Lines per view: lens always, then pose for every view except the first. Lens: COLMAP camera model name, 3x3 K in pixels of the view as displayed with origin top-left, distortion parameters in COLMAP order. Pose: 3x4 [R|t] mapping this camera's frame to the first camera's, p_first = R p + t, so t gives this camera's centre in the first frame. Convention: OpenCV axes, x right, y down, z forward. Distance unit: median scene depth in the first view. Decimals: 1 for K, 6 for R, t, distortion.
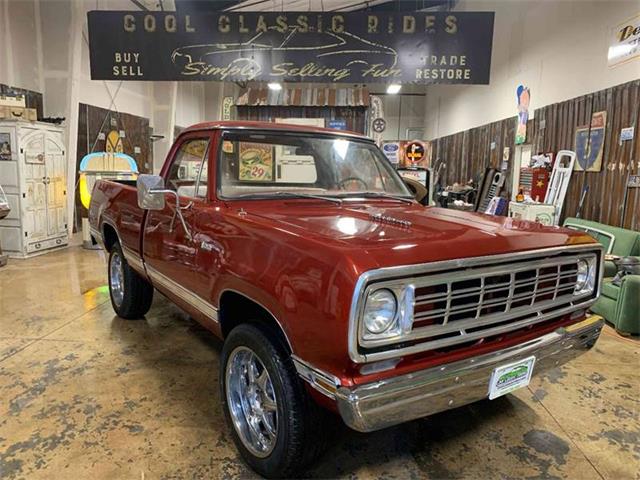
lens RADIAL K [[496.9, 0, 314.0], [0, 496.9, 241.1], [0, 0, 1]] dist [0.018969, -0.015617]
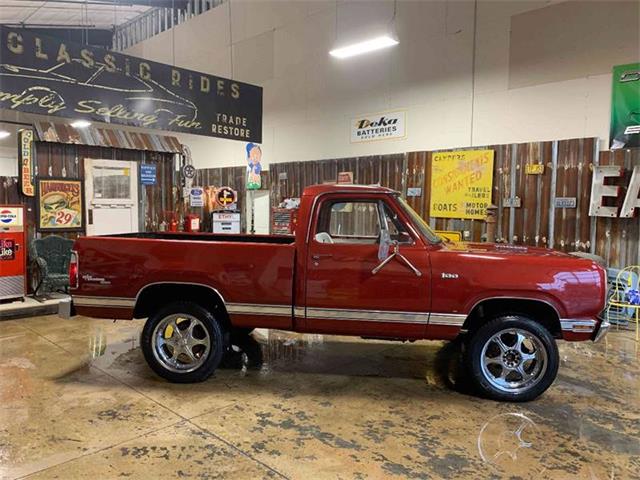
lens RADIAL K [[496.9, 0, 323.9], [0, 496.9, 239.3], [0, 0, 1]] dist [0.018969, -0.015617]
pose [[0.633609, -0.063145, 0.771072, -0.559567], [0.116694, 0.993061, -0.014567, -0.041426], [-0.764802, 0.099209, 0.636581, 0.118672]]
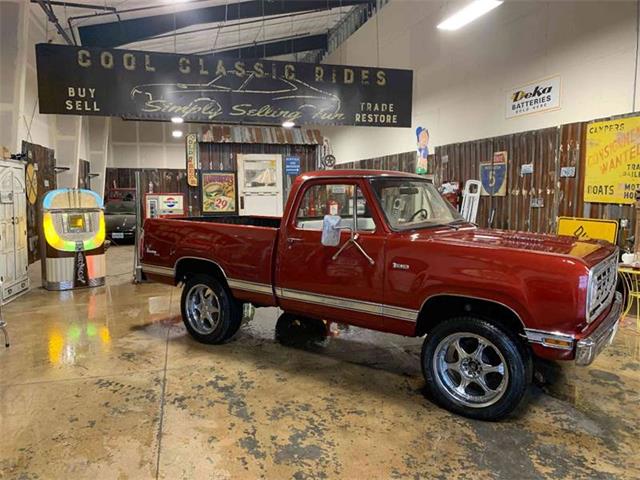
lens RADIAL K [[496.9, 0, 320.5], [0, 496.9, 238.5], [0, 0, 1]] dist [0.018969, -0.015617]
pose [[0.939857, -0.055254, 0.337070, -0.309008], [0.072511, 0.996612, -0.038815, -0.009605], [-0.333783, 0.060922, 0.940679, -0.071162]]
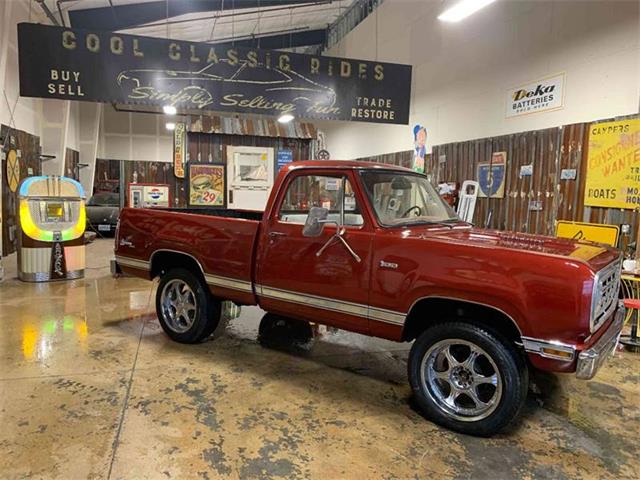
lens RADIAL K [[496.9, 0, 322.1], [0, 496.9, 241.5], [0, 0, 1]] dist [0.018969, -0.015617]
pose [[0.937250, -0.029665, 0.347394, -0.284037], [0.043585, 0.998527, -0.032320, -0.005052], [-0.345924, 0.045433, 0.937162, -0.037543]]
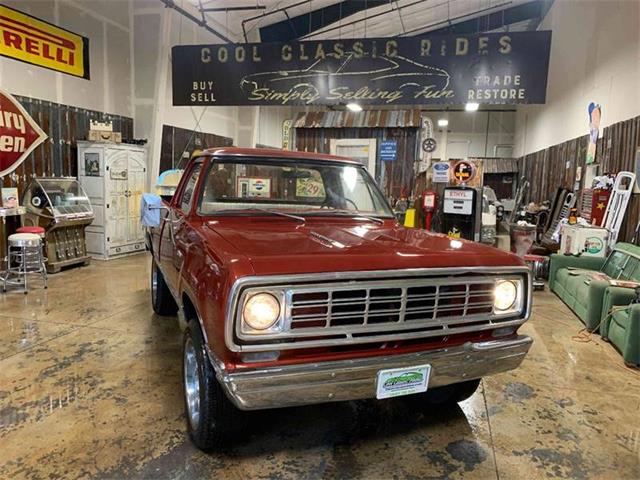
lens RADIAL K [[496.9, 0, 316.0], [0, 496.9, 241.3], [0, 0, 1]] dist [0.018969, -0.015617]
pose [[0.979414, 0.036502, -0.198535, 0.122098], [-0.042162, 0.998814, -0.024355, -0.001556], [0.197410, 0.032224, 0.979791, -0.041859]]
